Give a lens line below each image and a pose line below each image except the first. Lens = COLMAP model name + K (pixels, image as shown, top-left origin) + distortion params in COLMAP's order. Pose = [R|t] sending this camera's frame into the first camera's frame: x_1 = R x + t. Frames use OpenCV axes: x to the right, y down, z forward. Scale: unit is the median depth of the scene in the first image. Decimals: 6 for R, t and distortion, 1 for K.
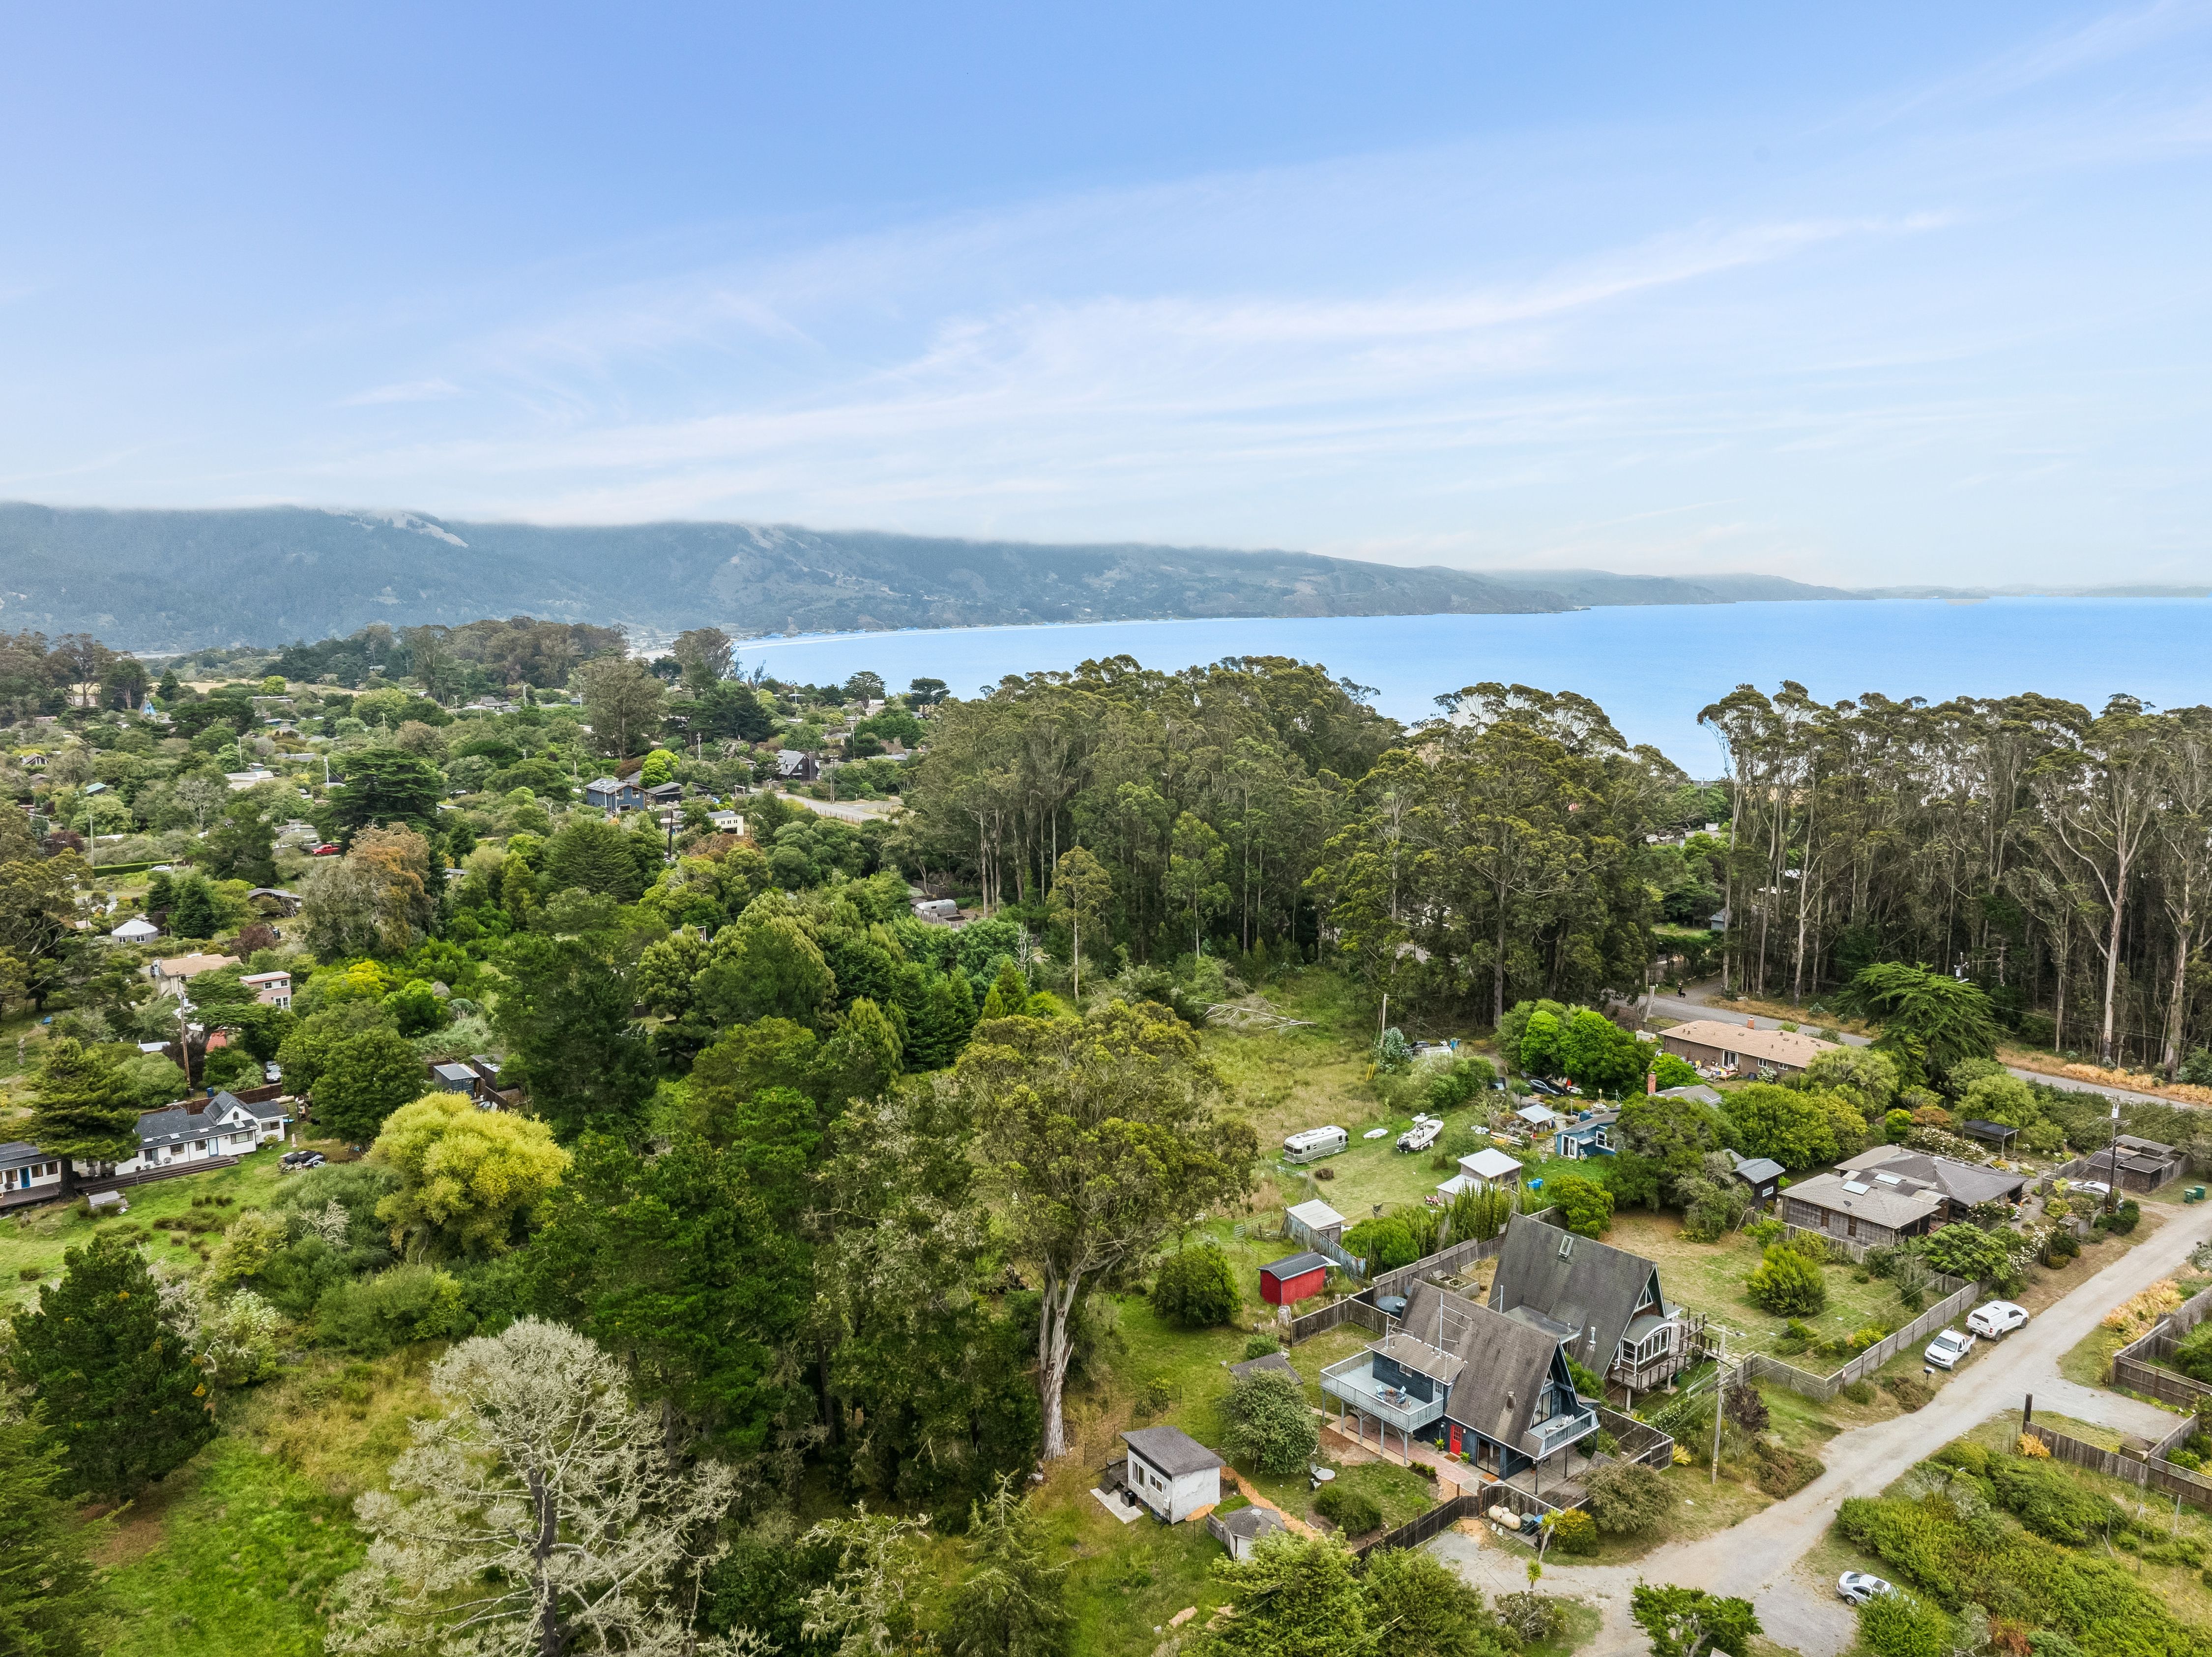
lens RADIAL K [[1624.8, 0, 1106.0], [0, 1624.8, 828.5], [0, 0, 1]] dist [-0.051241, 0.000546]
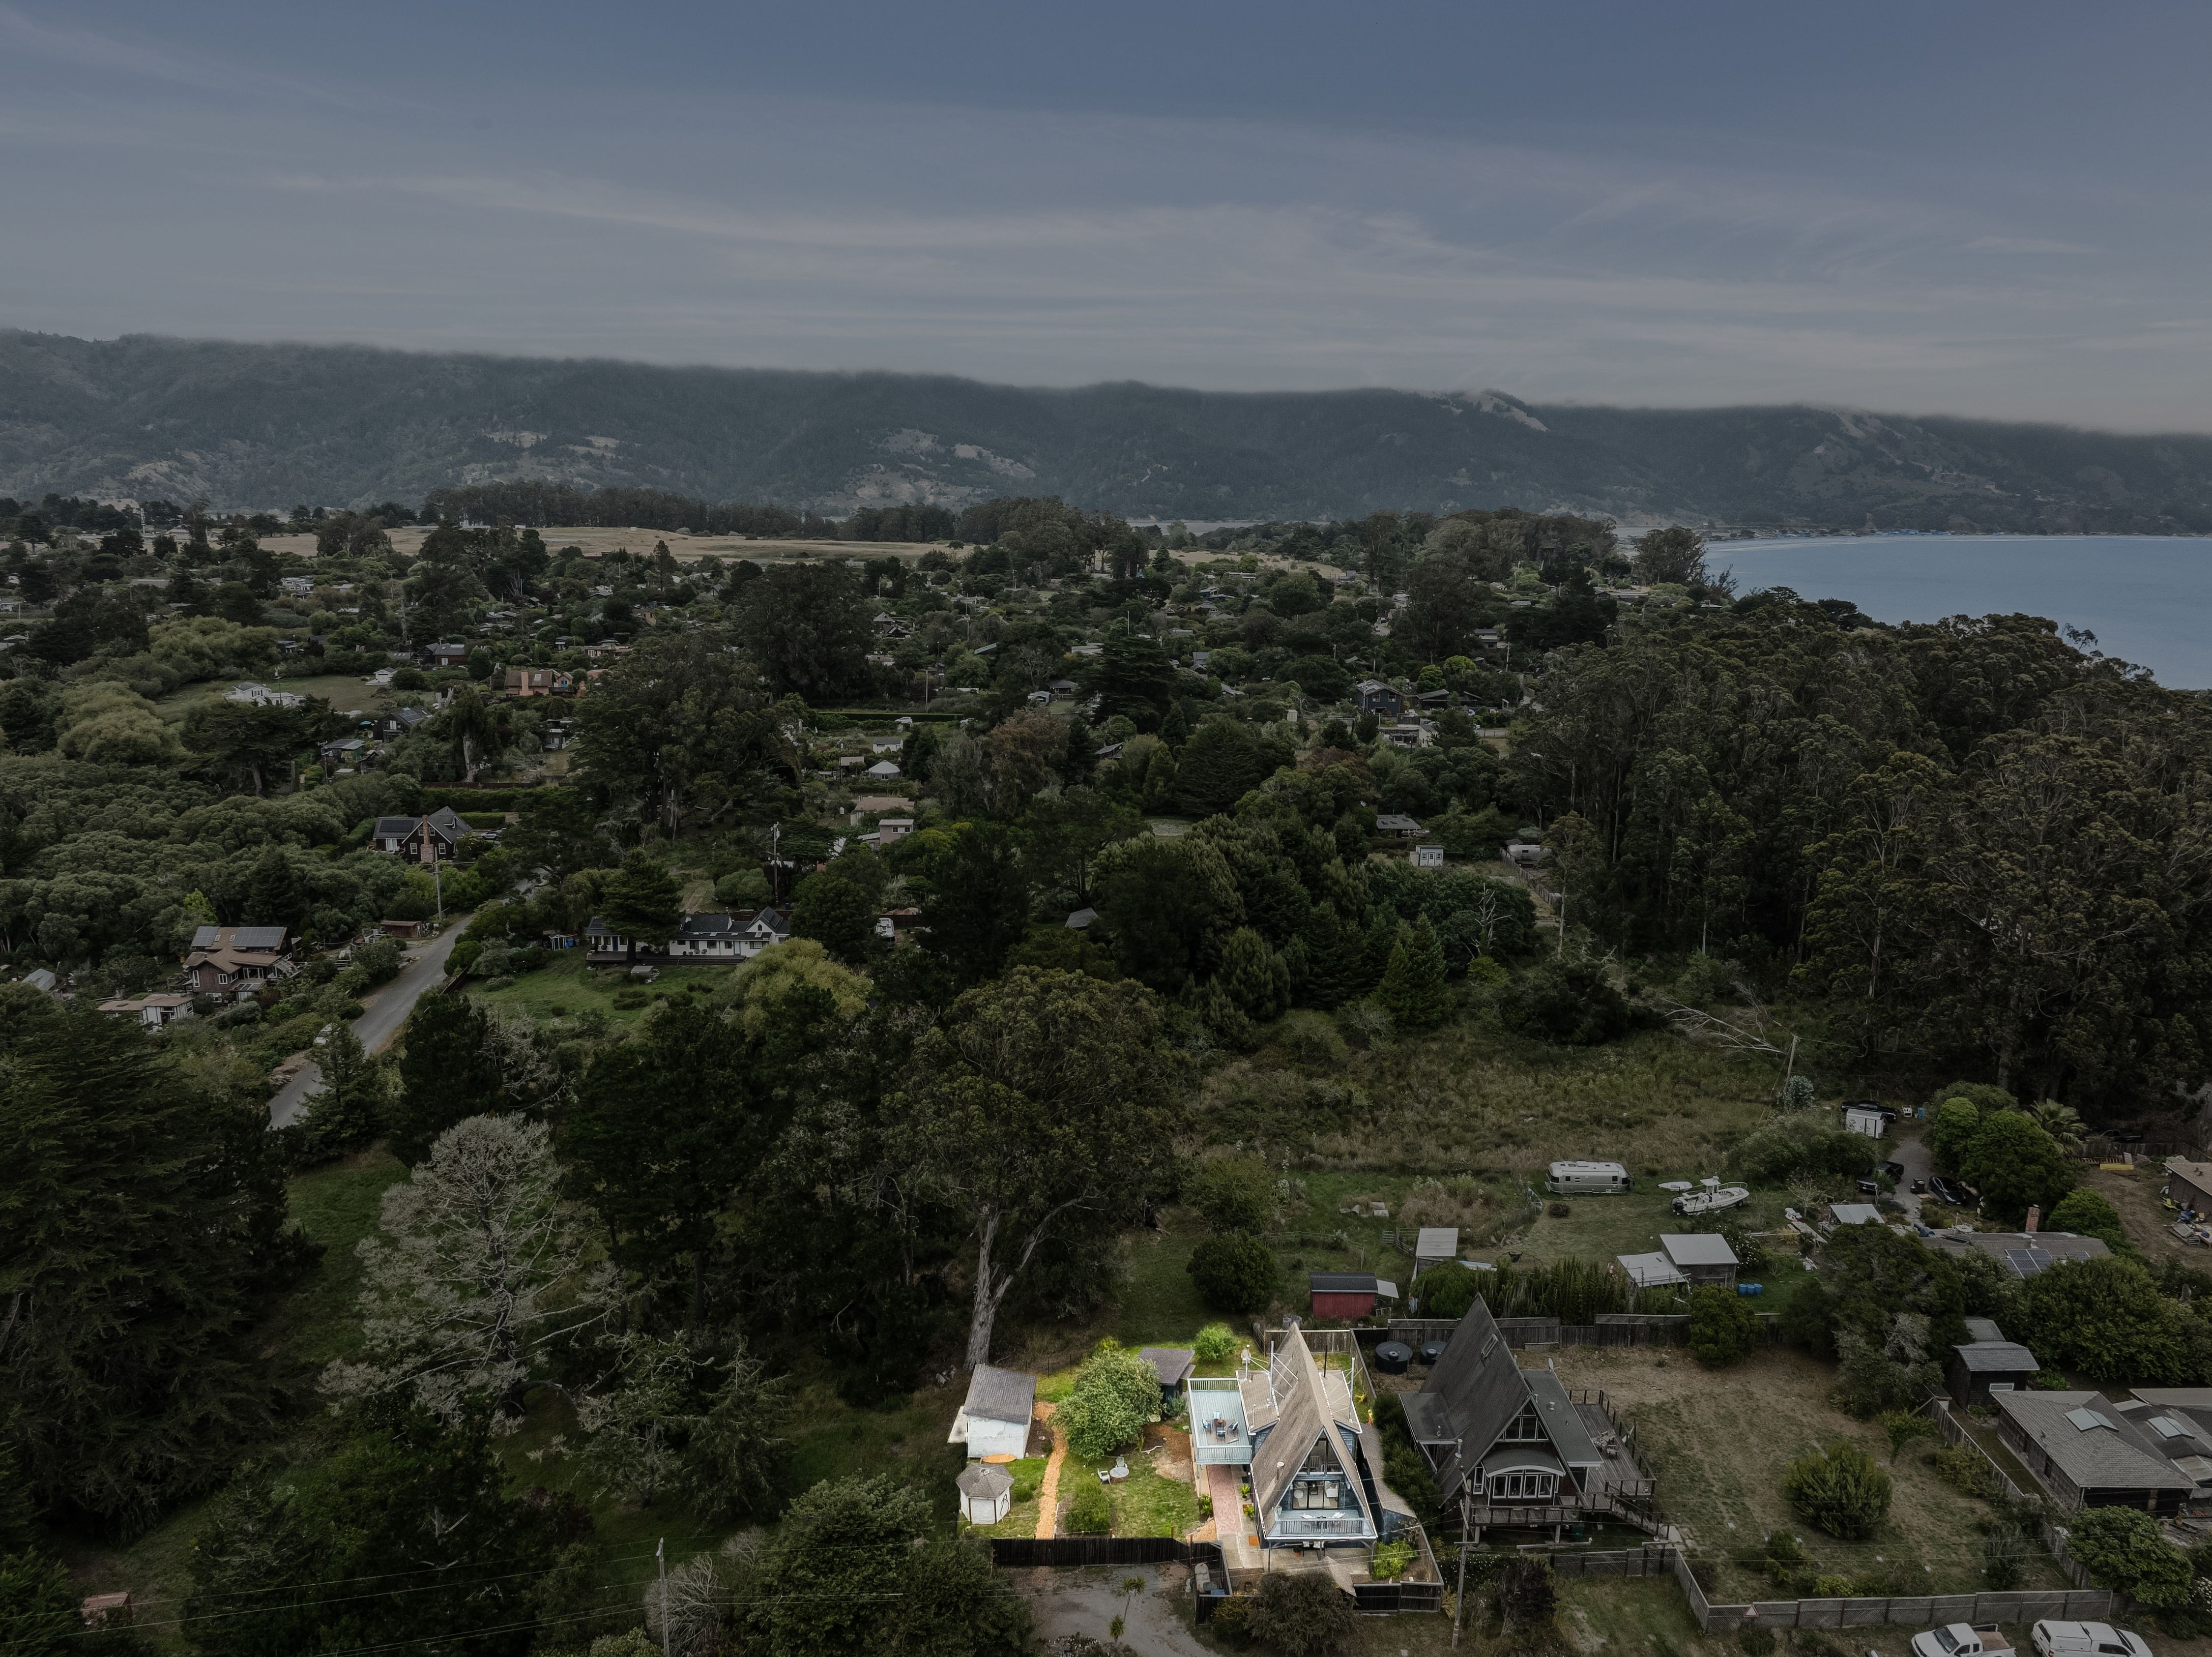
lens RADIAL K [[1612.1, 0, 1106.0], [0, 1612.1, 828.5], [0, 0, 1]] dist [-0.034951, -0.037362]
pose [[0.793137, 0.149178, -0.590492, 0.443310], [-0.106263, 0.988563, 0.107013, -0.069842], [0.599702, -0.022129, 0.799917, 0.133584]]
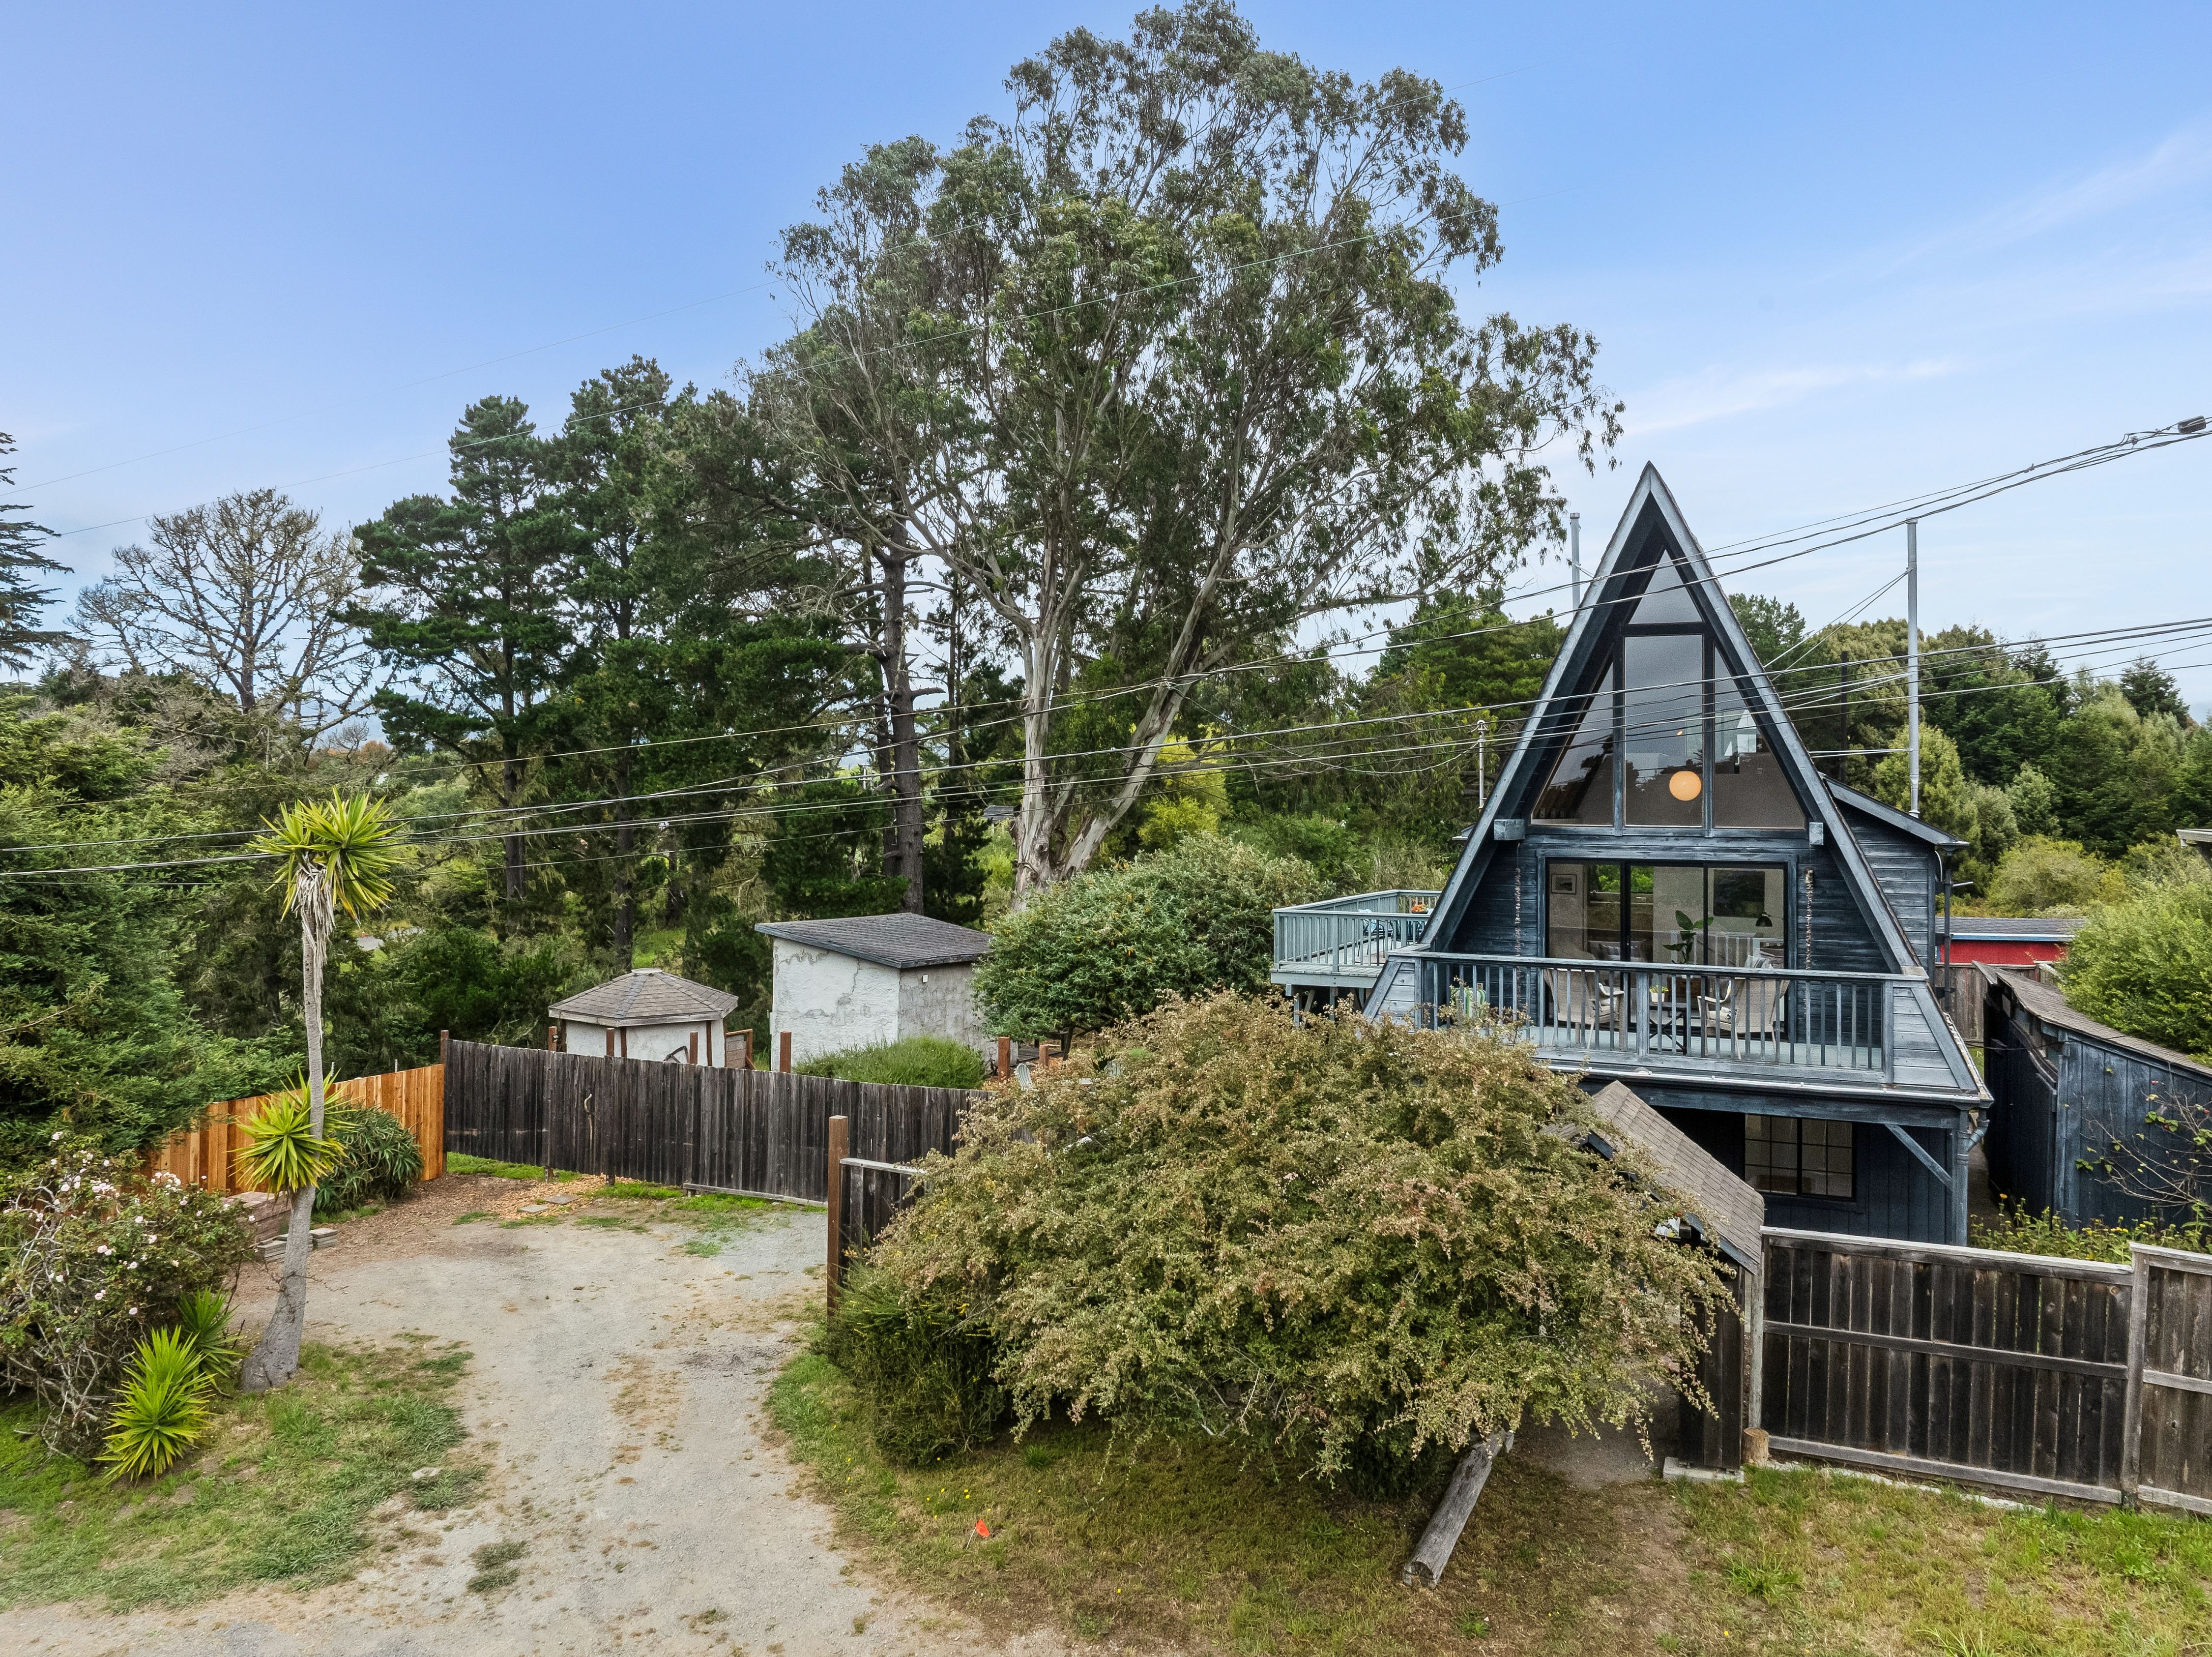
lens RADIAL K [[1592.7, 0, 1109.5], [0, 1592.7, 743.1], [0, 0, 1]] dist [-0.045256, 0.003373]
pose [[0.431941, -0.032784, -0.901306, 0.272521], [-0.146281, 0.983561, -0.105879, 0.247294], [0.889960, 0.177577, 0.420045, 0.580535]]
